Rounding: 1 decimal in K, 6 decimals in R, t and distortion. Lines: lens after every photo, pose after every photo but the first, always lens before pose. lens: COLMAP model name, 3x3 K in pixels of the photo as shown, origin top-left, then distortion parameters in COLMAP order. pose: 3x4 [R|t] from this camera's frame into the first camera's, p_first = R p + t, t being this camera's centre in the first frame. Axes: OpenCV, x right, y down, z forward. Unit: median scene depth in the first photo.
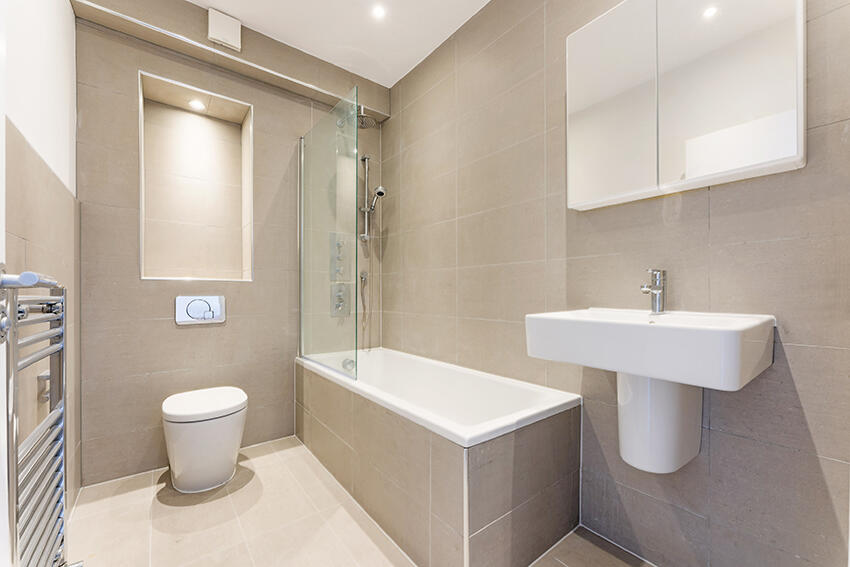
lens RADIAL K [[343.1, 0, 425.1], [0, 343.1, 289.8], [0, 0, 1]] dist [-0.001004, -0.001033]
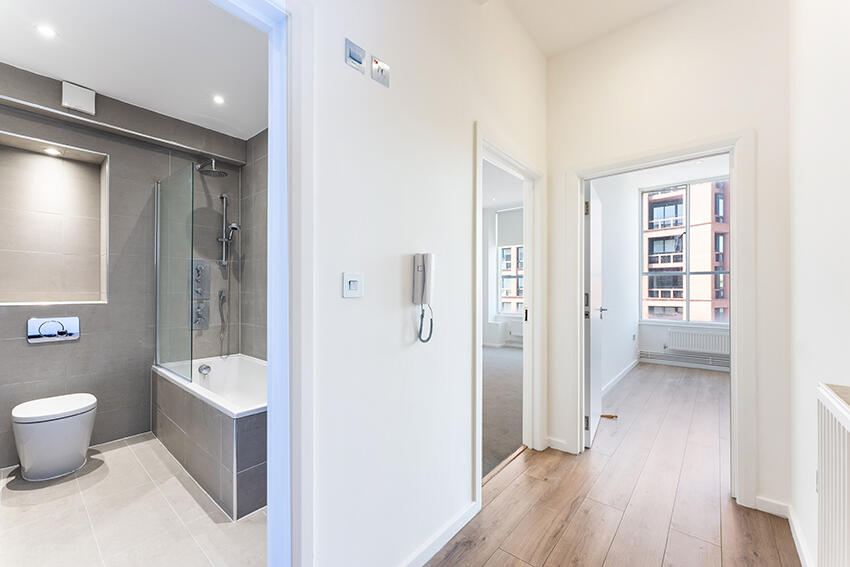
lens RADIAL K [[343.1, 0, 426.1], [0, 343.1, 284.2], [0, 0, 1]] dist [-0.001004, -0.001033]
pose [[0.977281, 0.004139, 0.211908, 0.326013], [-0.003218, 0.999984, -0.004691, -0.090669], [-0.211924, 0.003903, 0.977278, -0.396417]]
